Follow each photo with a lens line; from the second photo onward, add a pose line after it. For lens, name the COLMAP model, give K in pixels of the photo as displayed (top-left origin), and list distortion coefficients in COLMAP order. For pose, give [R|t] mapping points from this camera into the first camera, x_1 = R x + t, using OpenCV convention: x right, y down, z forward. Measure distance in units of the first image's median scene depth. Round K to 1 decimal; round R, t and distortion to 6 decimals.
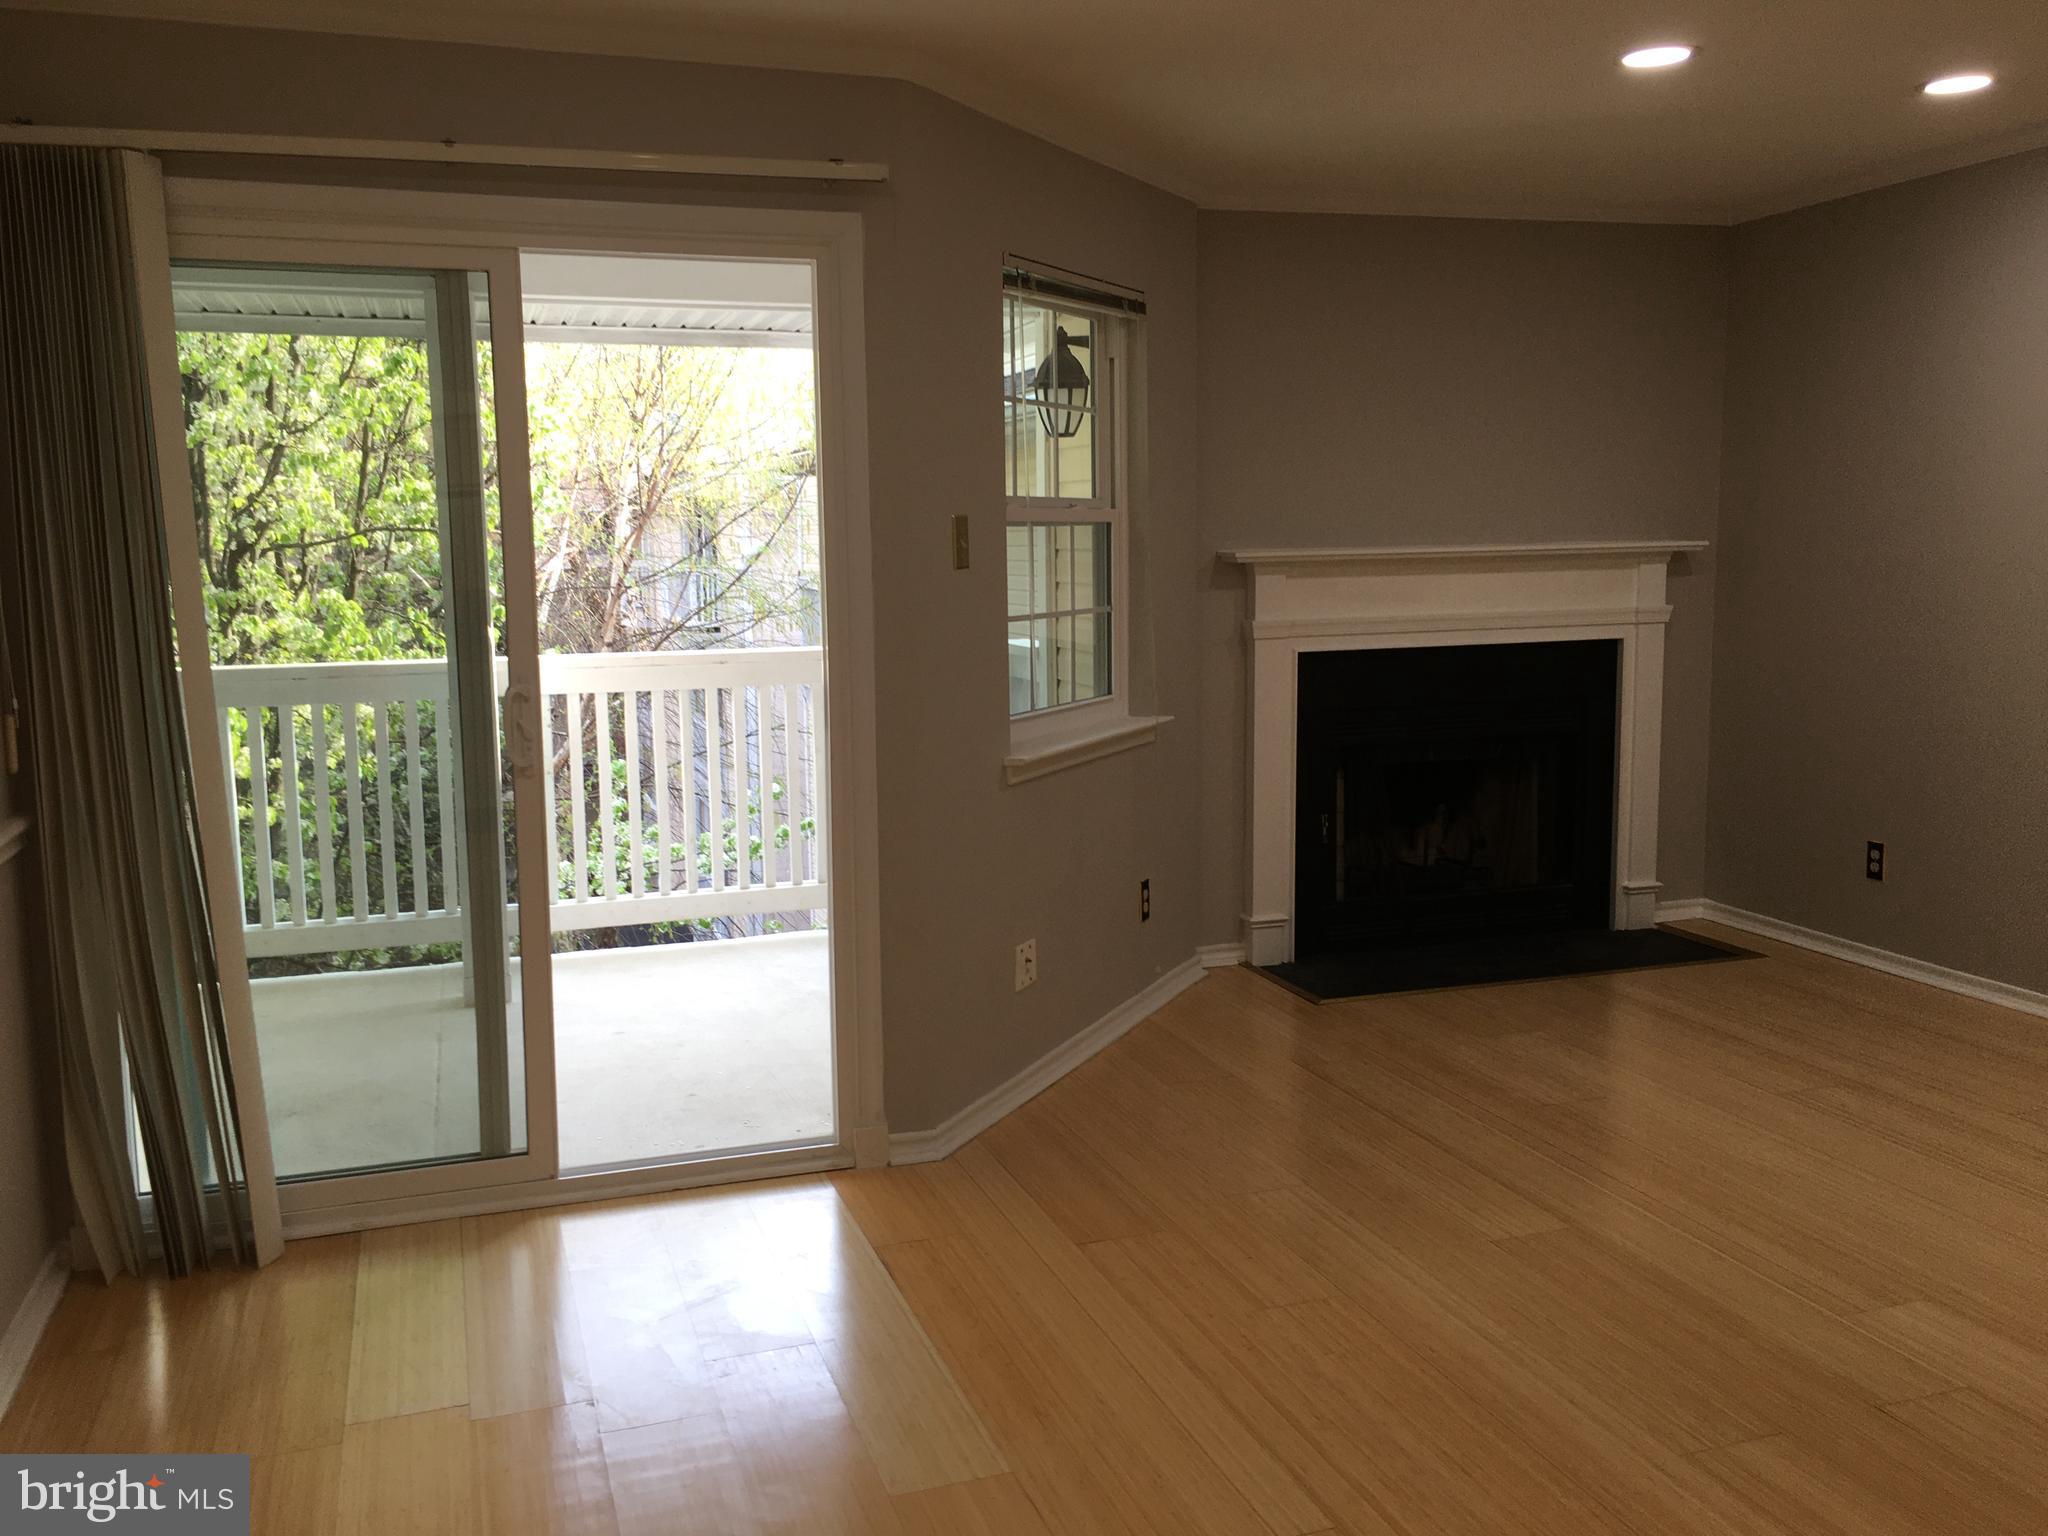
lens RADIAL K [[1745.1, 0, 1010.8], [0, 1745.1, 762.6], [0, 0, 1]] dist [0.063666, -0.053414]
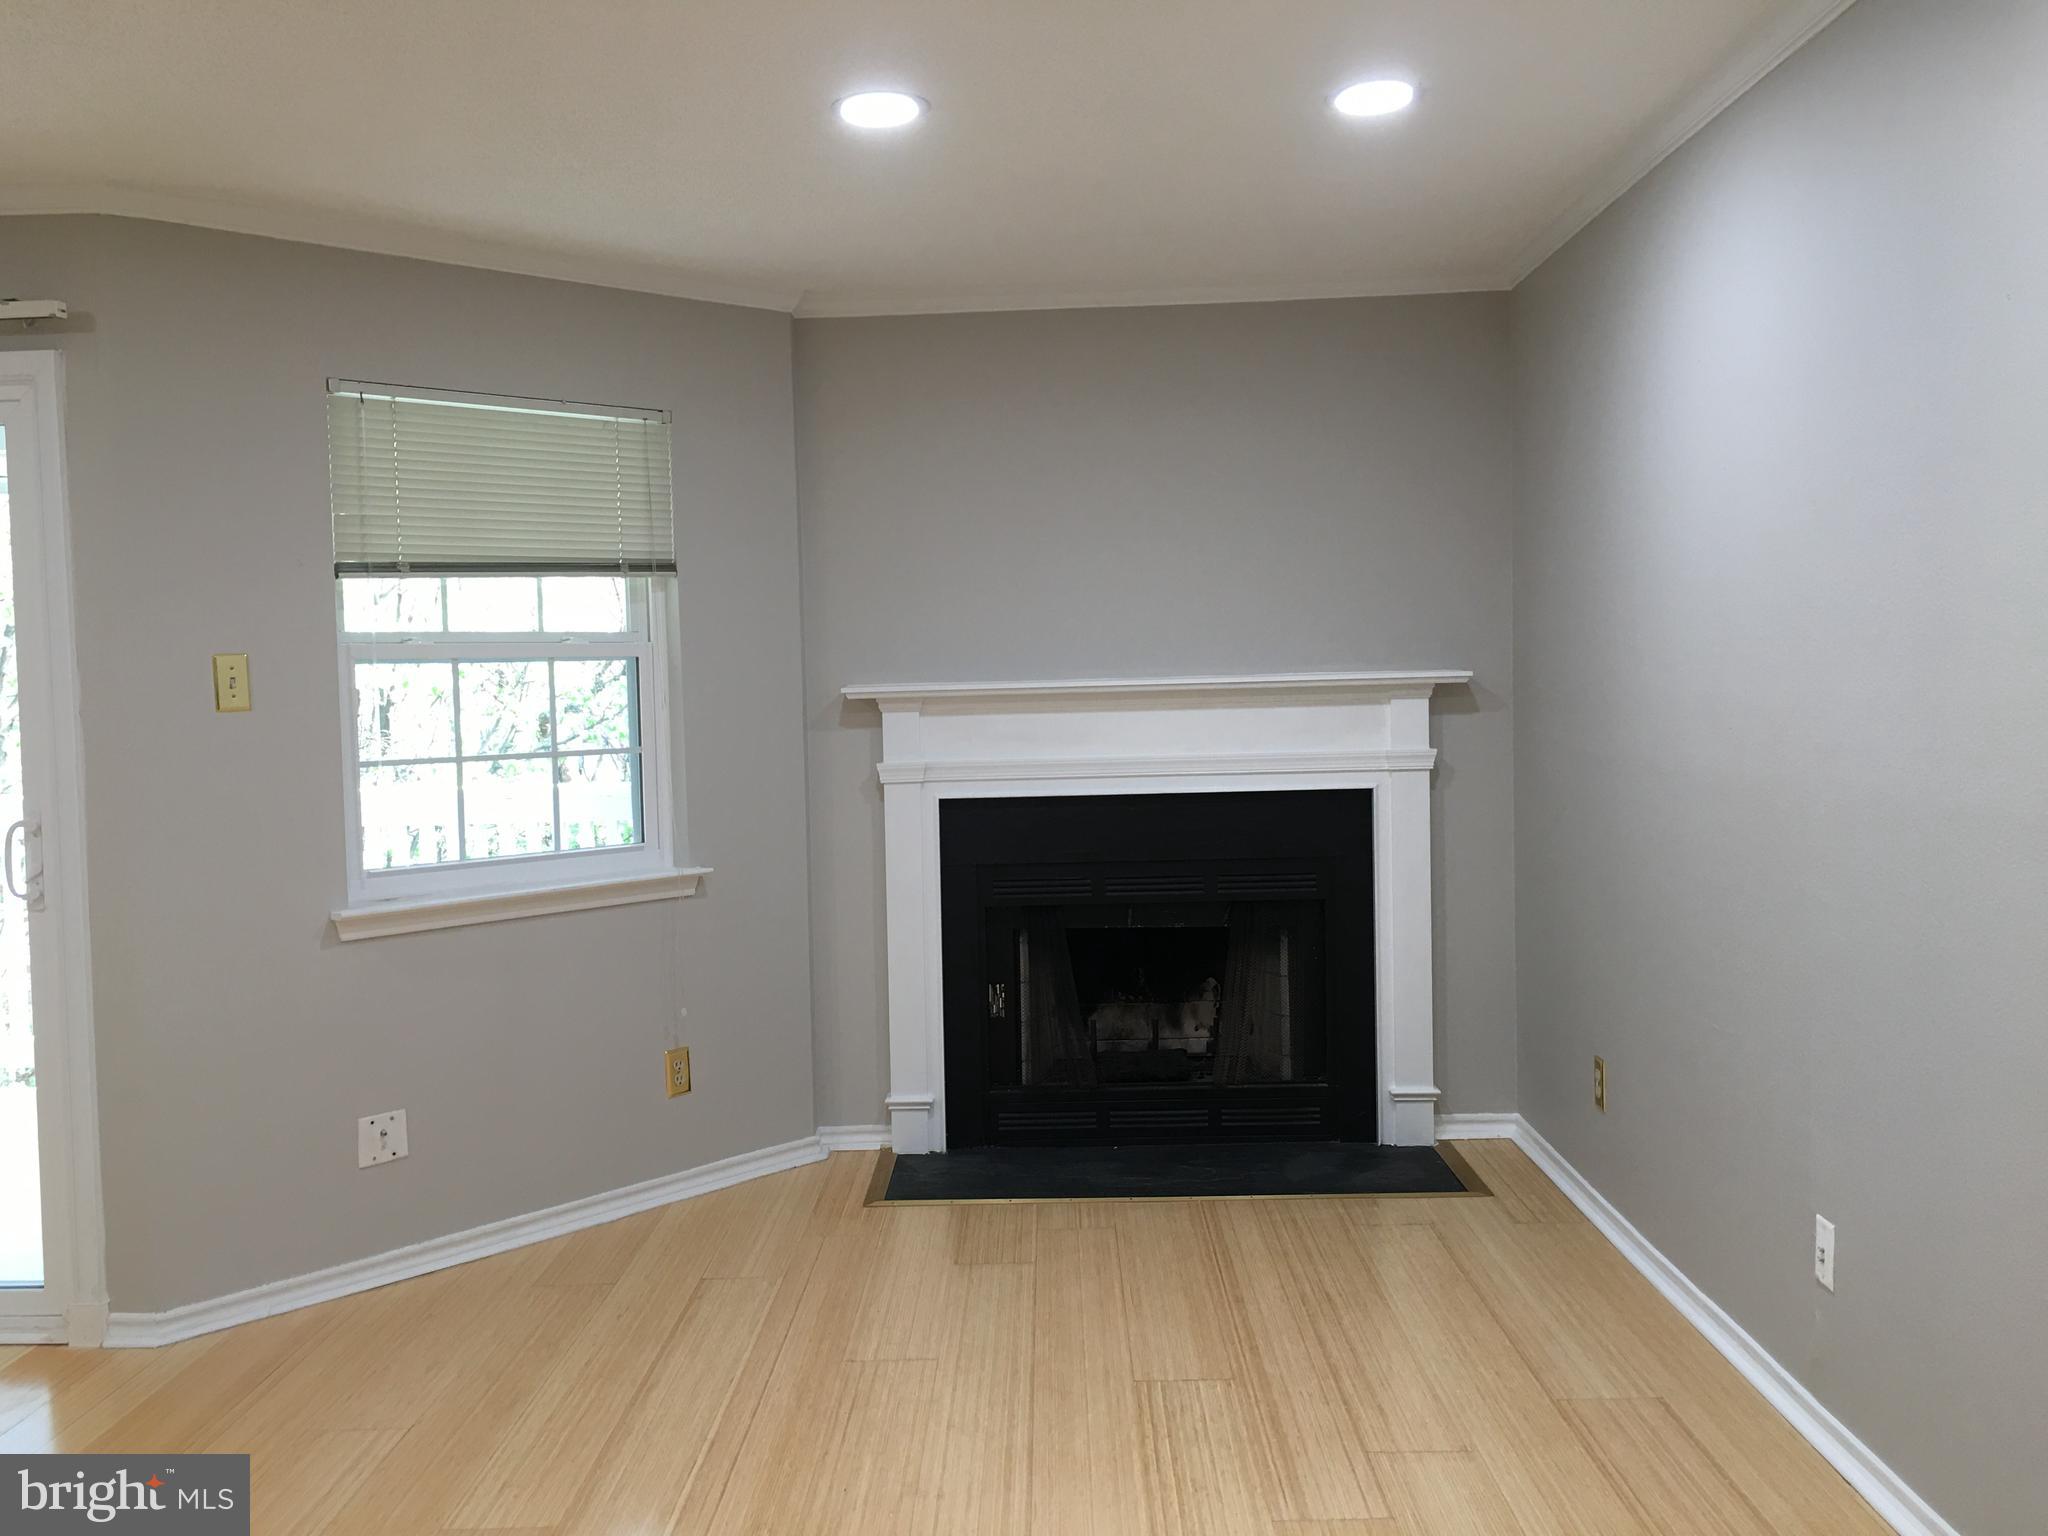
lens RADIAL K [[1745.1, 0, 1020.2], [0, 1745.1, 764.6], [0, 0, 1]] dist [0.063666, -0.053414]
pose [[0.940393, 0.010282, -0.339935, 0.502102], [-0.033530, 0.997476, -0.062589, -0.026392], [0.338434, 0.070256, 0.938364, 0.180575]]
